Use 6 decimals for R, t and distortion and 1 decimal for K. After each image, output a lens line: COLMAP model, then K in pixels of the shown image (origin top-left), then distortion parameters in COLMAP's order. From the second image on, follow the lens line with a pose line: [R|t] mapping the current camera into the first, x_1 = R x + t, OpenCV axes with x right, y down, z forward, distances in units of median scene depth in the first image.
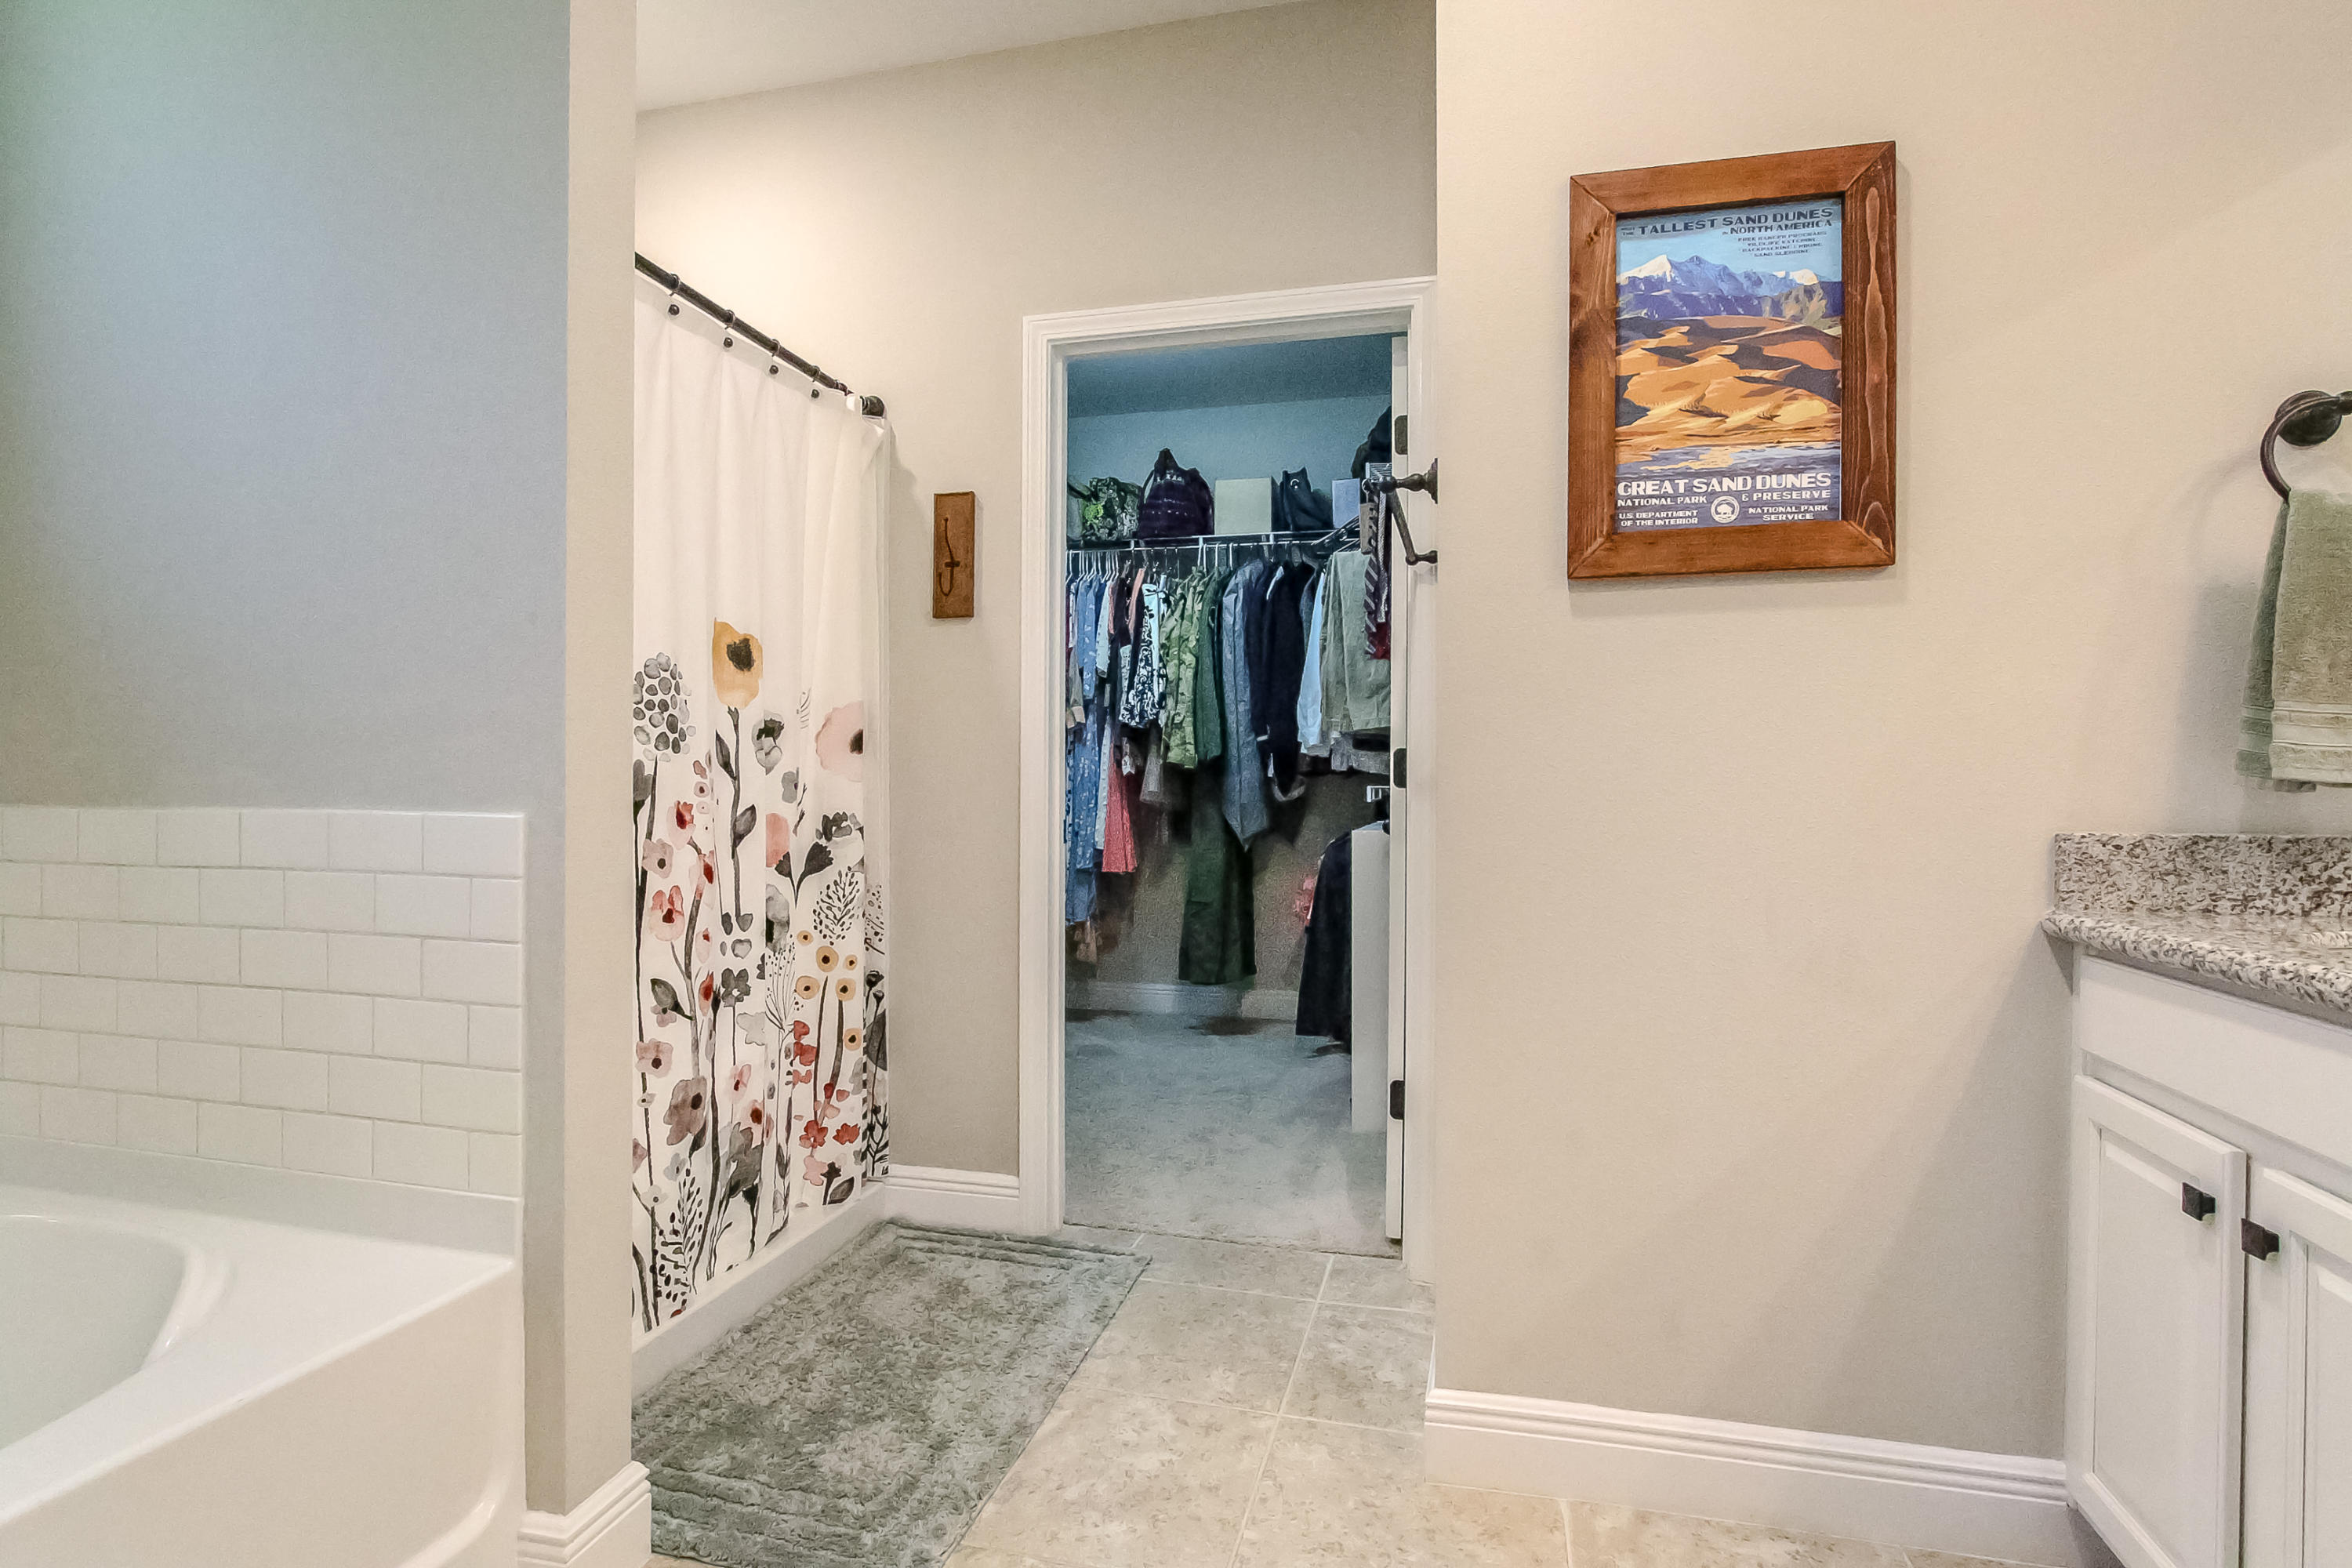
lens RADIAL K [[1157.4, 0, 1180.3], [0, 1157.4, 790.9], [0, 0, 1]] dist [-0.019883, 0.000852]
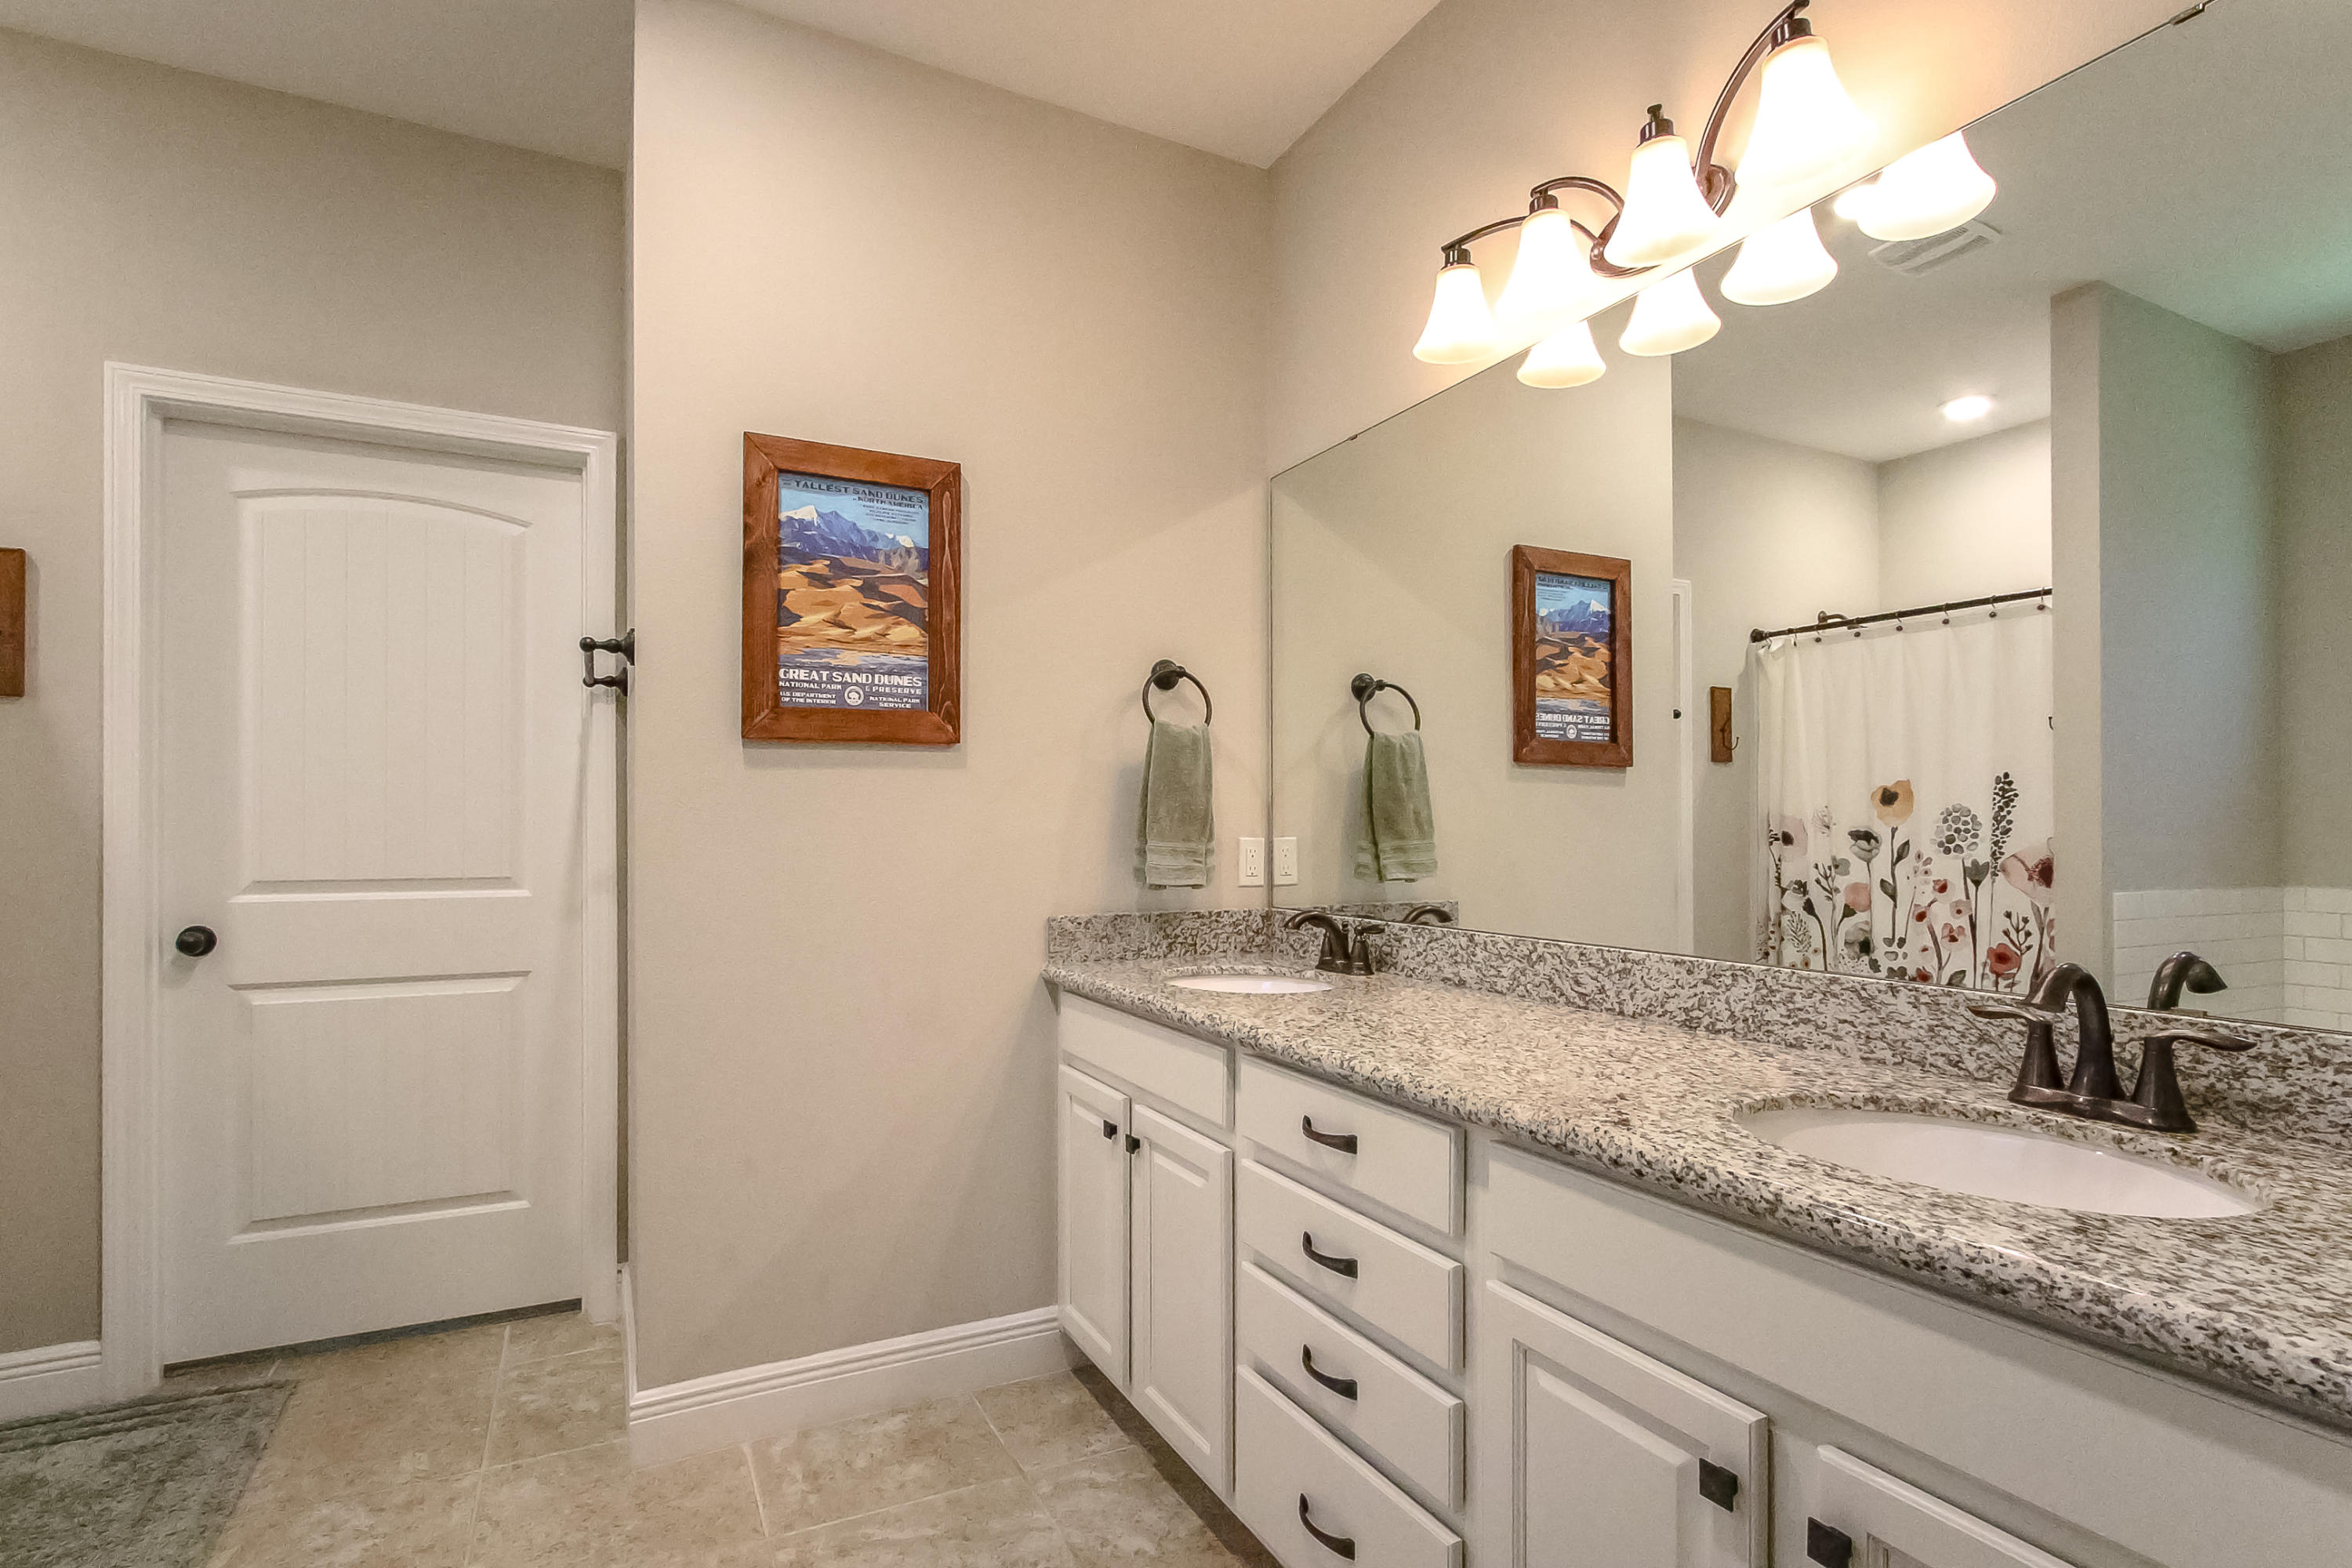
lens RADIAL K [[1129.7, 0, 1149.8], [0, 1129.7, 826.4], [0, 0, 1]] dist [-0.002789, 0.000010]
pose [[0.756501, -0.002826, 0.653986, -0.112606], [0.006288, 0.999976, -0.002952, -0.056467], [-0.653962, 0.006345, 0.756501, -0.200988]]
